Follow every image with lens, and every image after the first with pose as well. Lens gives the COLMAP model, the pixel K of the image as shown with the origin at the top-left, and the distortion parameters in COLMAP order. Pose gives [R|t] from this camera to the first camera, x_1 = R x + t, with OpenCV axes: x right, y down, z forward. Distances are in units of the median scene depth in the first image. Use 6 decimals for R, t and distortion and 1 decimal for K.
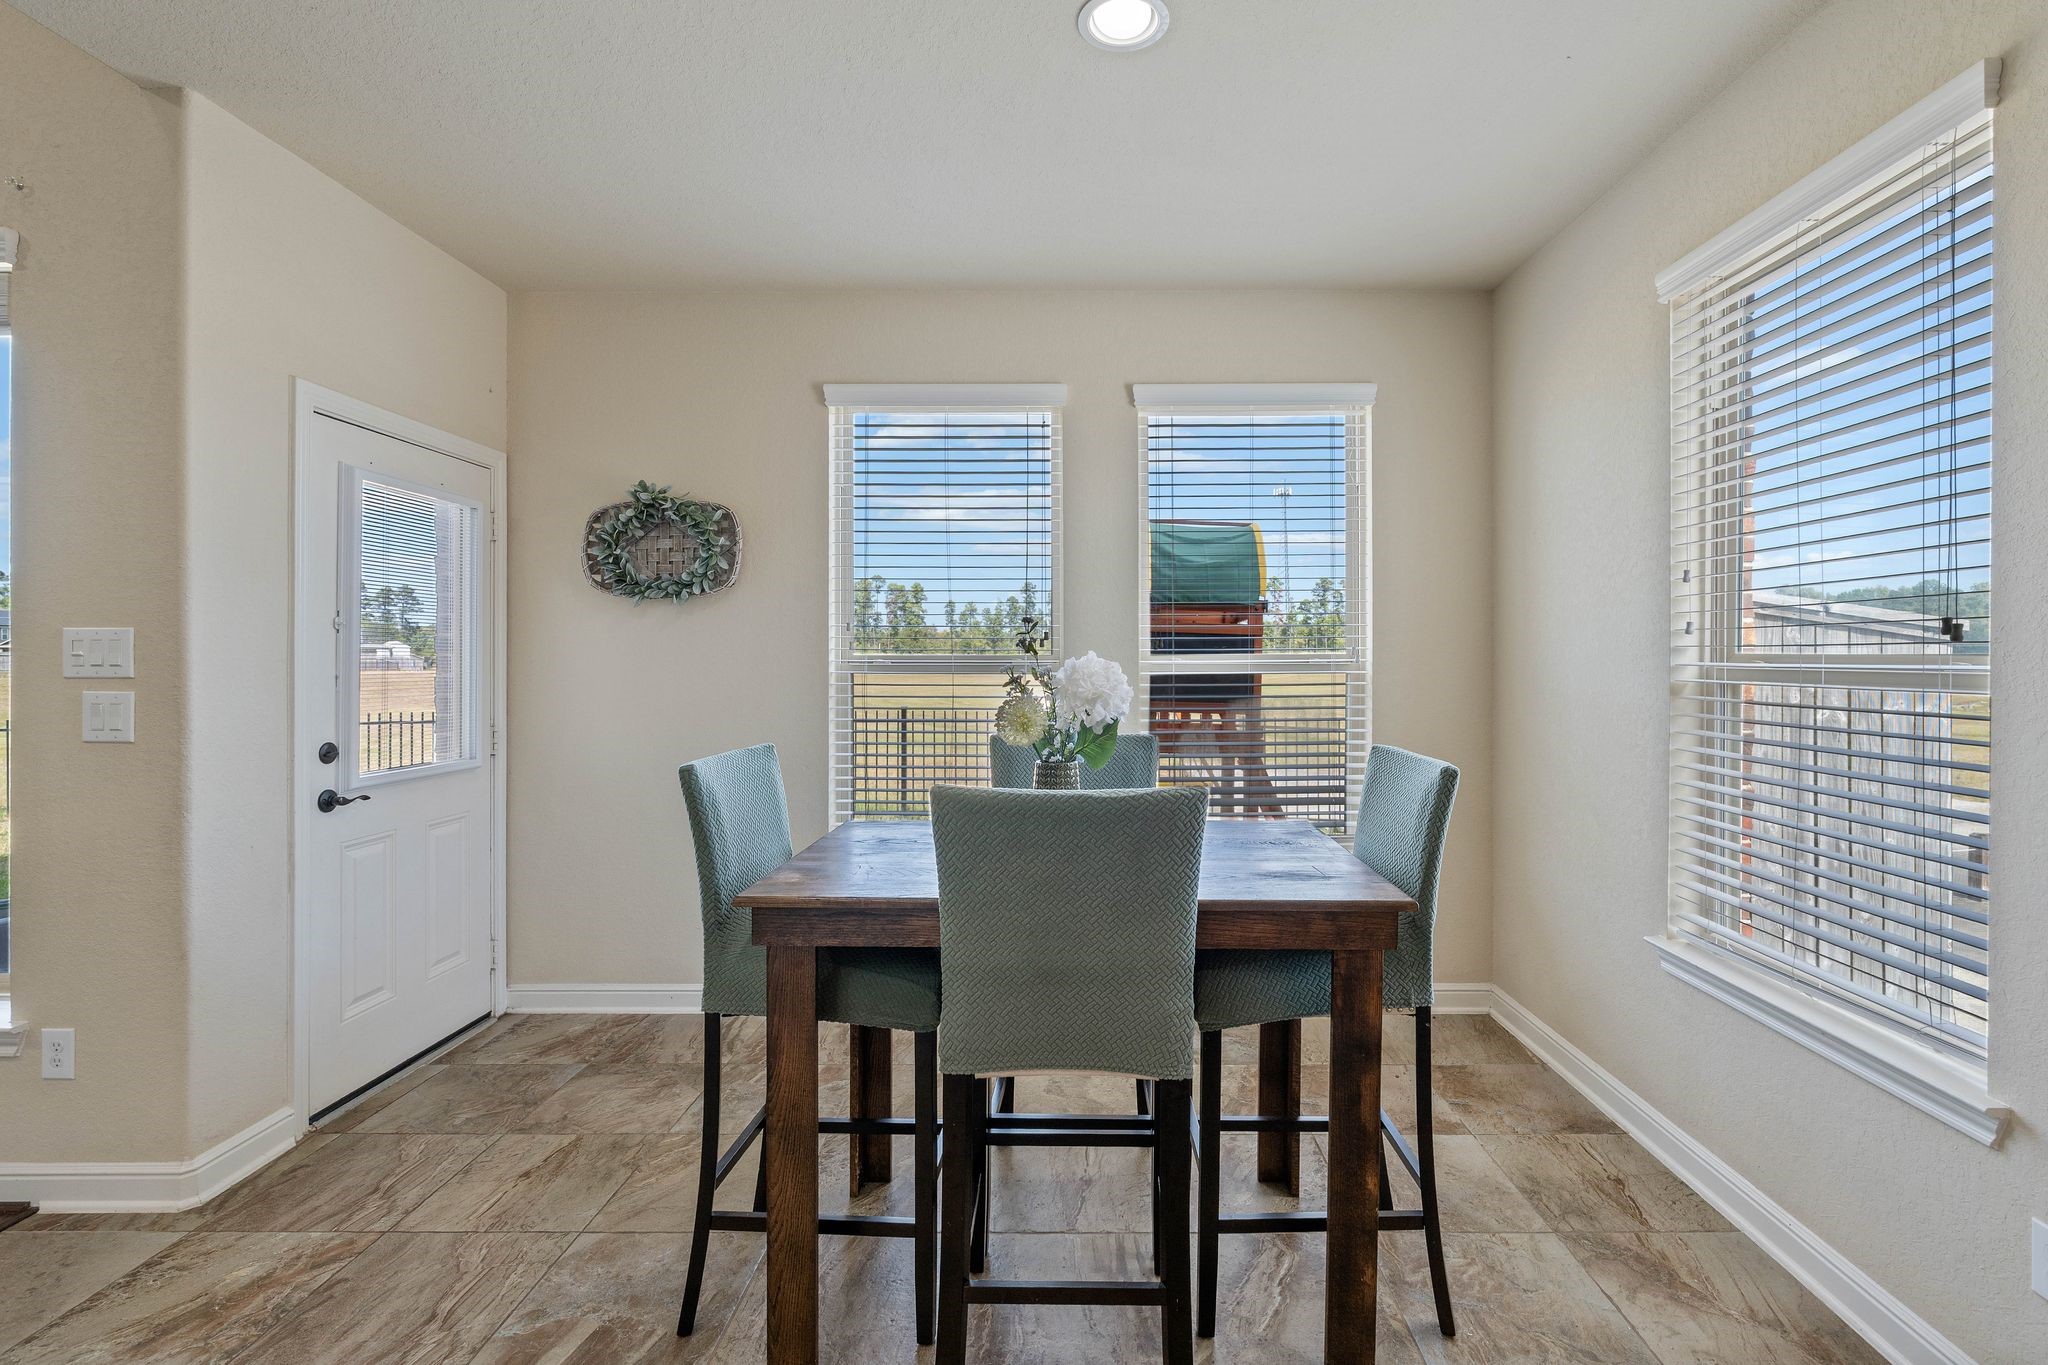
lens RADIAL K [[936.2, 0, 1072.0], [0, 936.2, 657.0], [0, 0, 1]] dist [-0.006272, 0.001028]
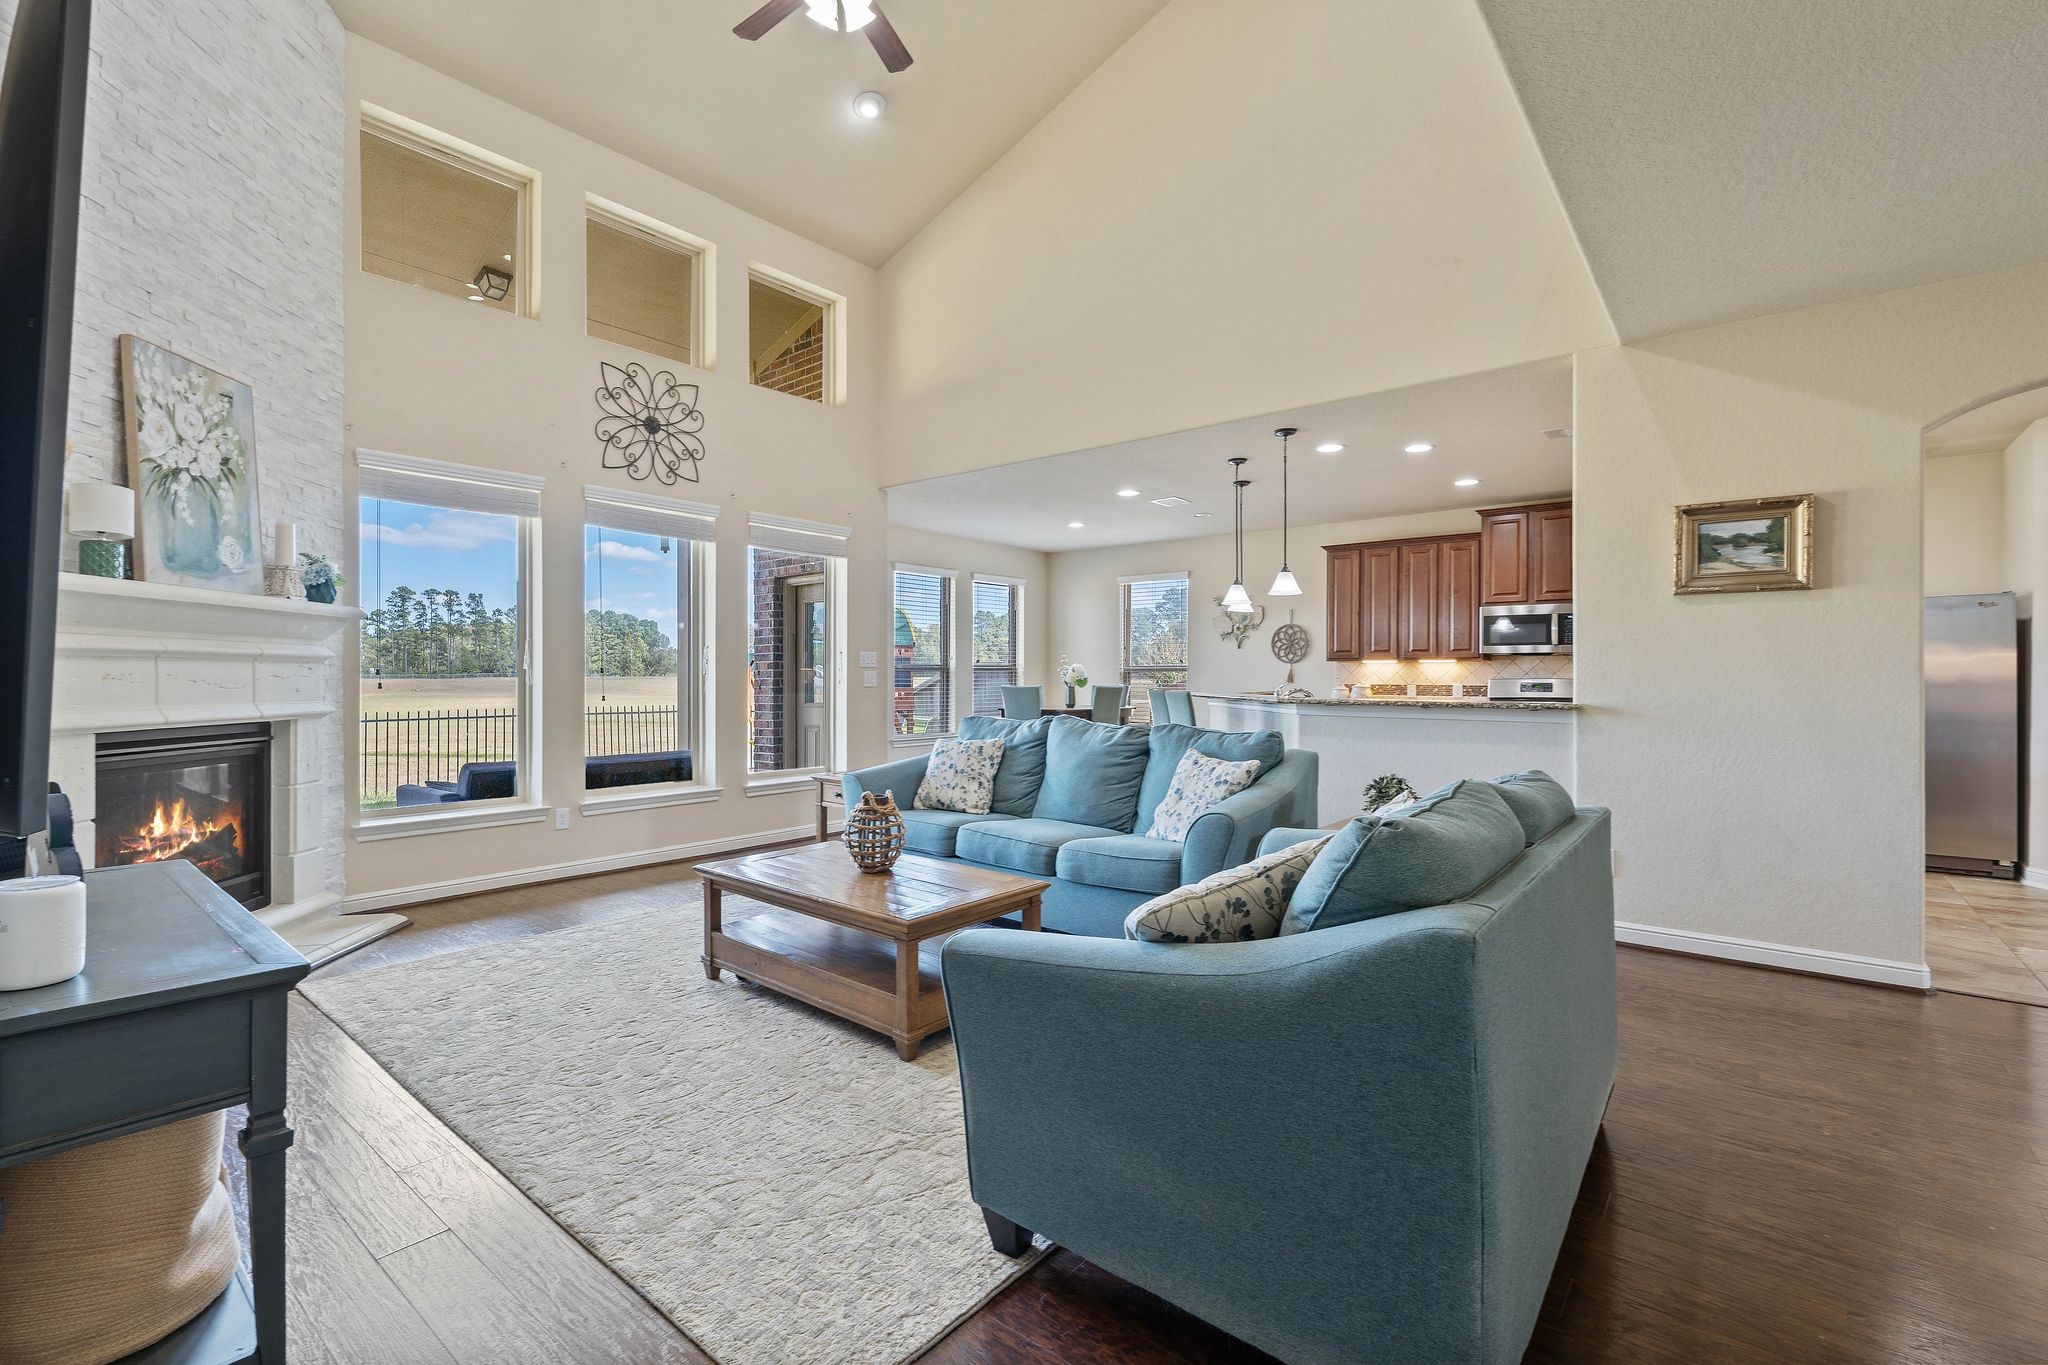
lens RADIAL K [[906.2, 0, 1027.2], [0, 906.2, 676.3], [0, 0, 1]] dist [-0.002646, 0.001071]
pose [[0.622408, 0.000538, 0.782693, -2.075413], [-0.001507, 0.999999, 0.000511, 0.032195], [-0.782692, -0.001498, 0.622408, -0.924599]]
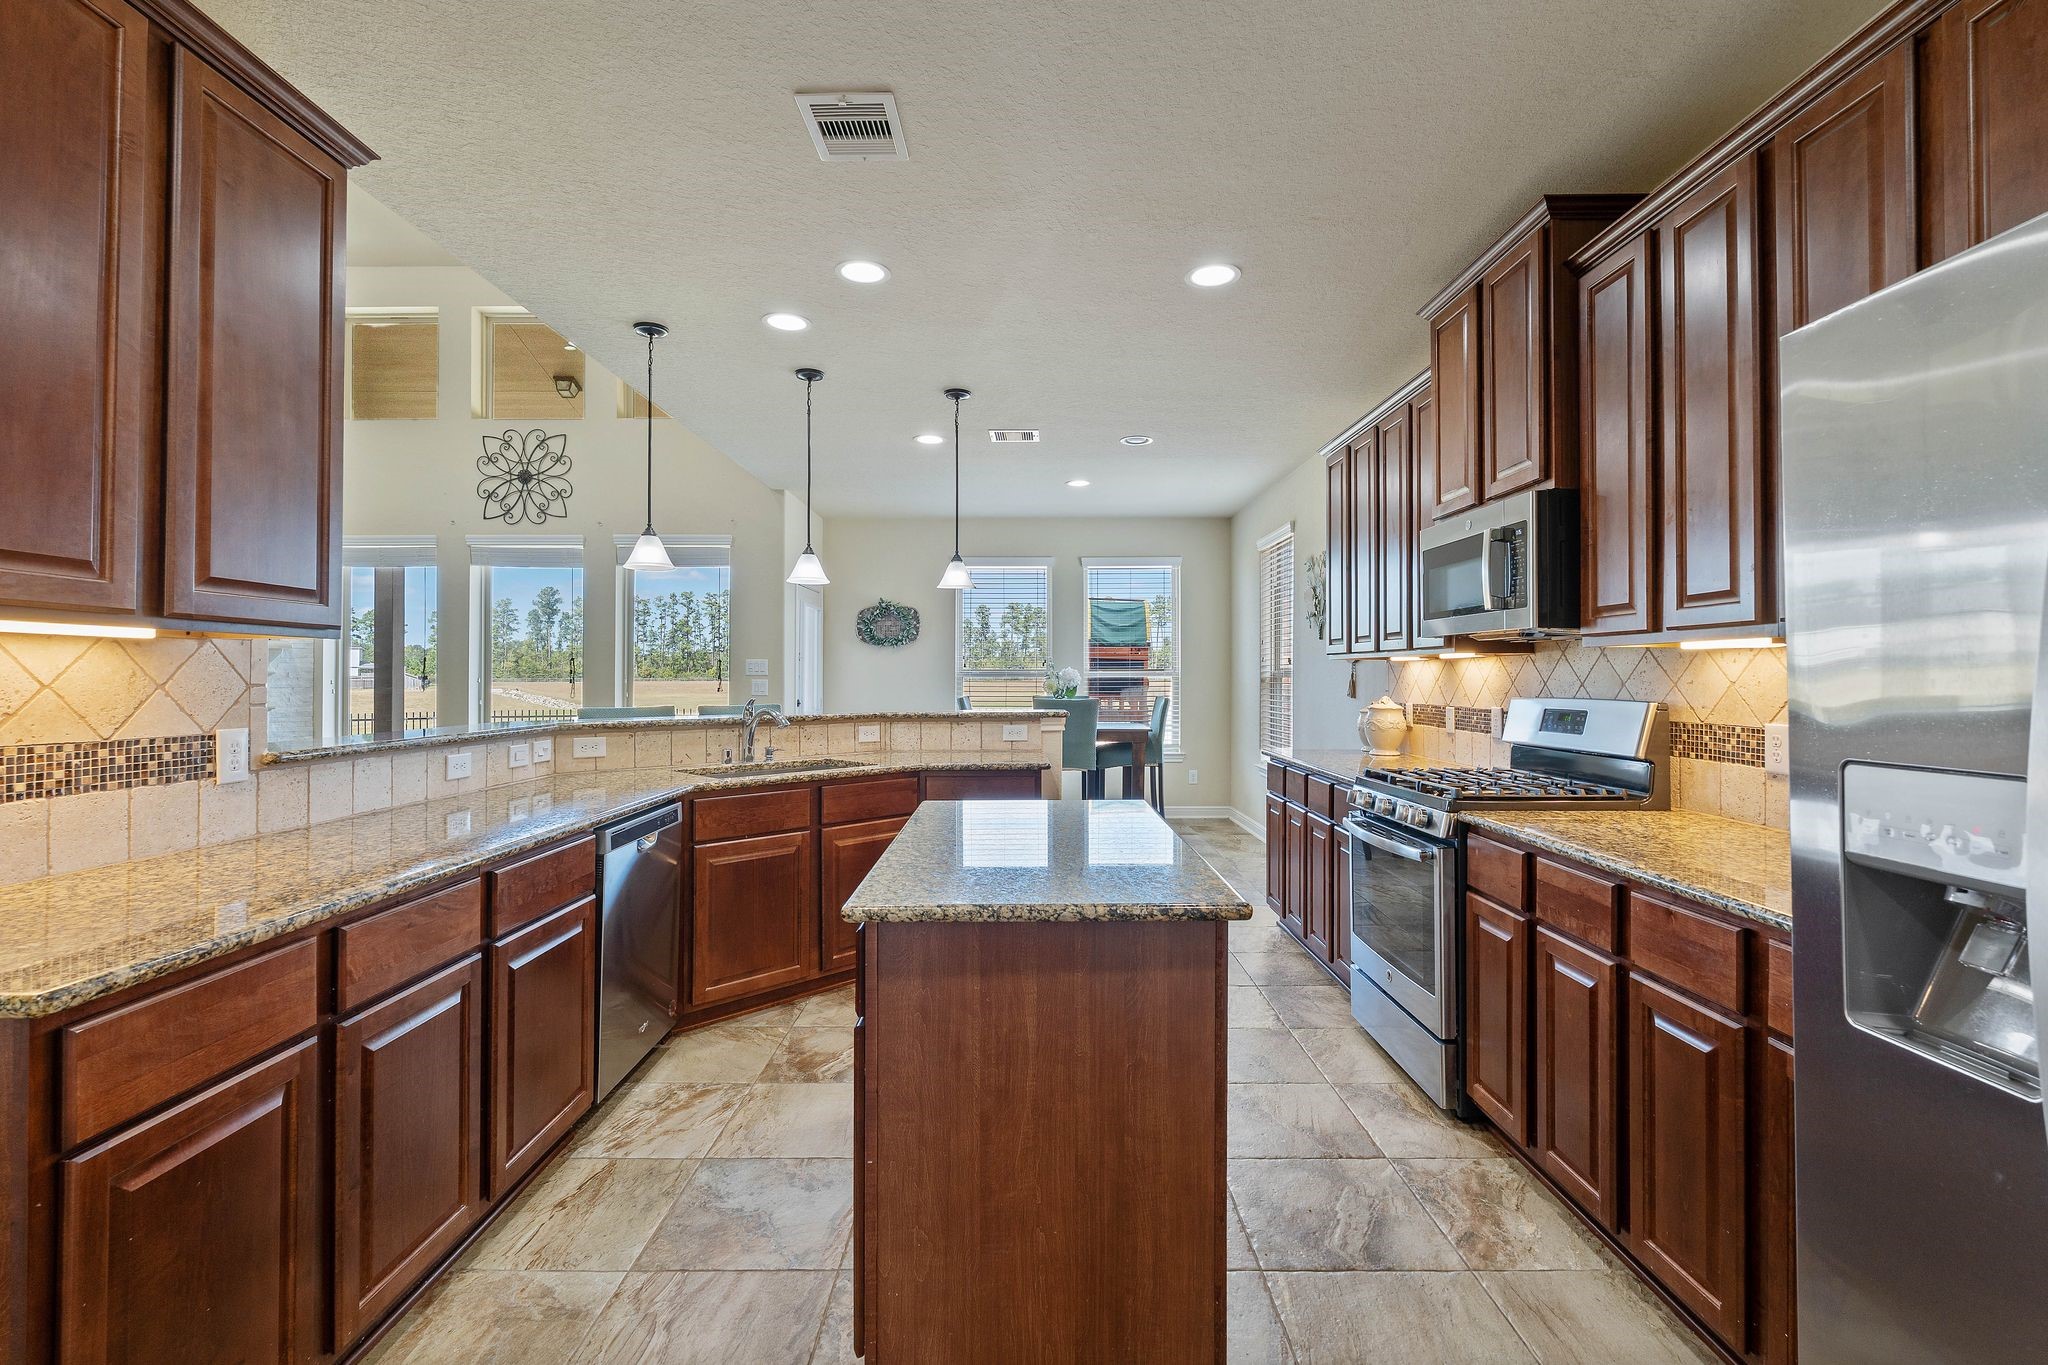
lens RADIAL K [[906.2, 0, 1031.3], [0, 906.2, 673.0], [0, 0, 1]] dist [-0.002646, 0.001071]
pose [[0.999960, -0.000485, 0.008912, -0.086909], [0.000514, 0.999995, -0.003202, 0.015333], [-0.008910, 0.003207, 0.999955, -1.371983]]
